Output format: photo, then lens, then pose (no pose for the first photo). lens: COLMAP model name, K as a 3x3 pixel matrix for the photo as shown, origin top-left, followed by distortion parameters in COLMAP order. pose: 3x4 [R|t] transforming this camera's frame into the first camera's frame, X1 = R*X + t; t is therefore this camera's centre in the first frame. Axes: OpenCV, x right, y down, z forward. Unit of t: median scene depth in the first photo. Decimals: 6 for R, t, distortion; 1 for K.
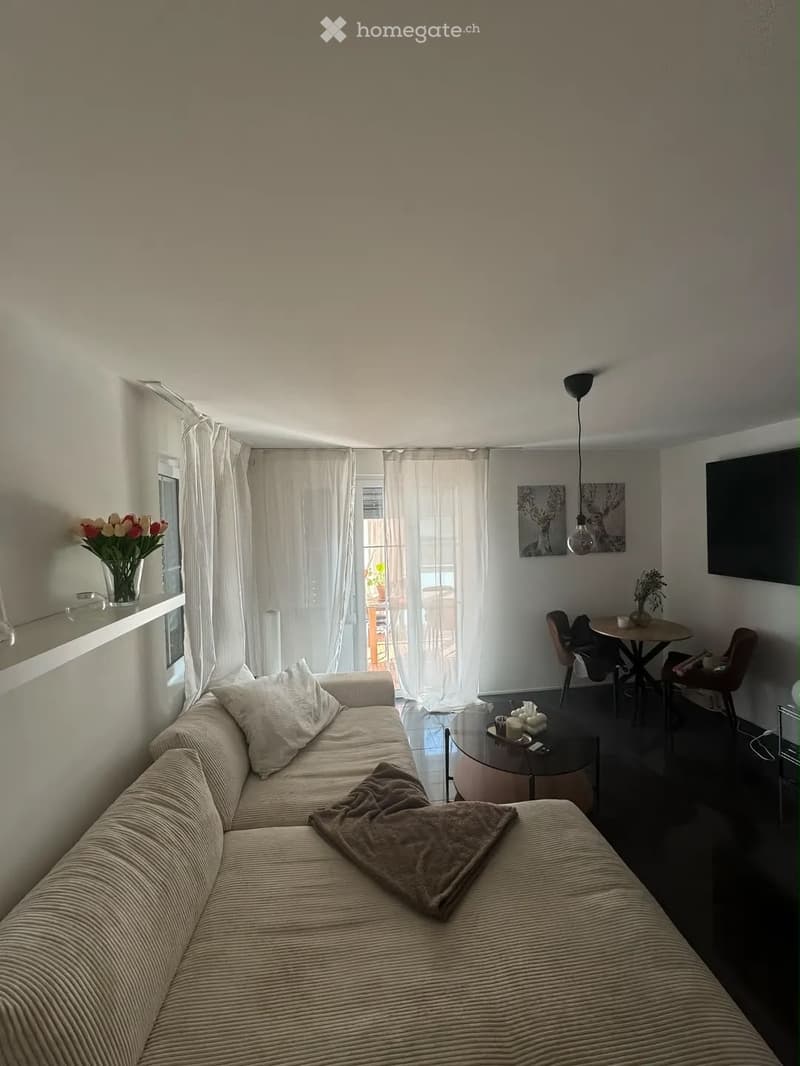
lens RADIAL K [[423.6, 0, 400.0], [0, 423.6, 533.0], [0, 0, 1]] dist [0.000446, 0.000022]
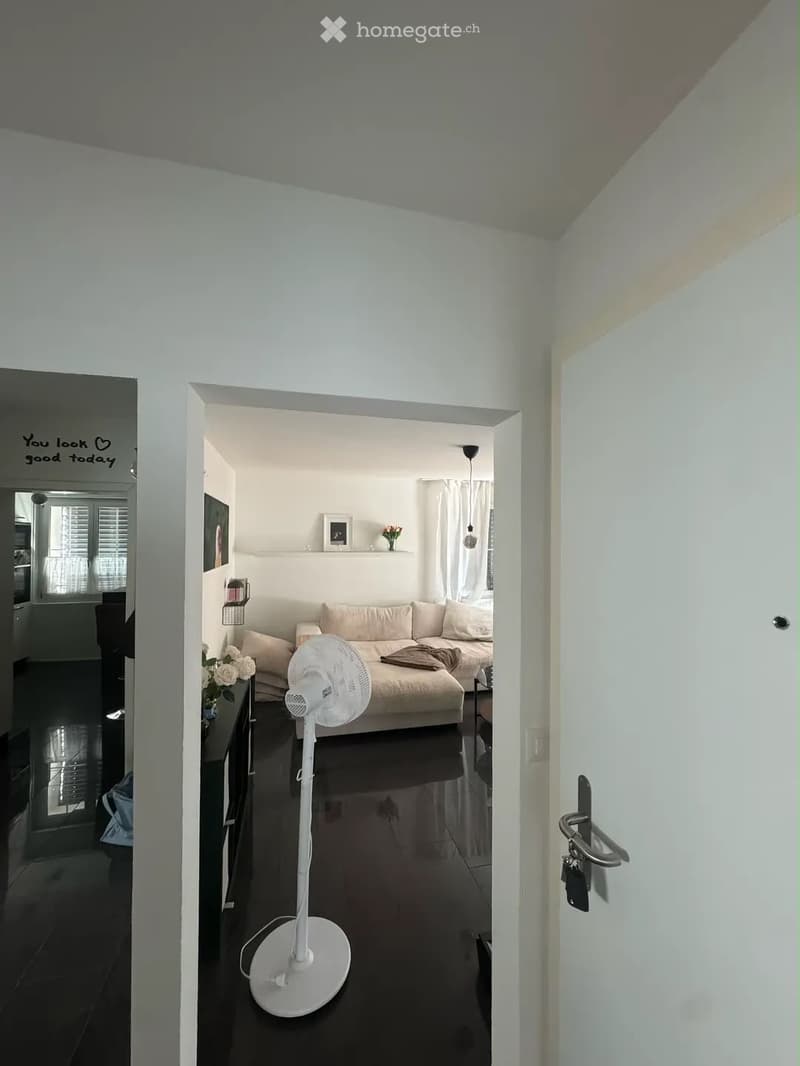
lens RADIAL K [[423.6, 0, 400.0], [0, 423.6, 533.0], [0, 0, 1]] dist [0.000446, 0.000022]
pose [[0.120266, 0.018589, -0.992568, 2.117714], [-0.036719, 0.999224, 0.014264, -0.027102], [0.992062, 0.034730, 0.120855, 0.505726]]
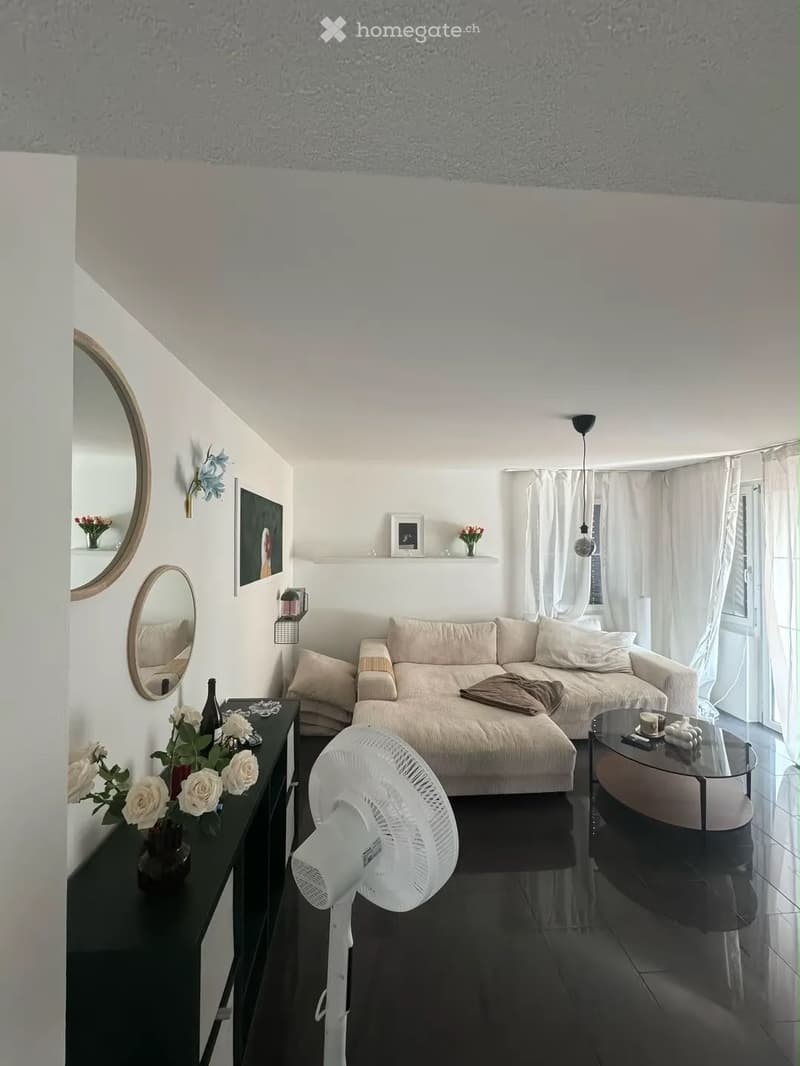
lens RADIAL K [[423.6, 0, 400.0], [0, 423.6, 533.0], [0, 0, 1]] dist [0.000446, 0.000022]
pose [[-0.050817, 0.016297, -0.998575, 1.721184], [-0.026566, 0.999491, 0.017664, -0.027485], [0.998355, 0.027426, -0.050358, 0.515309]]
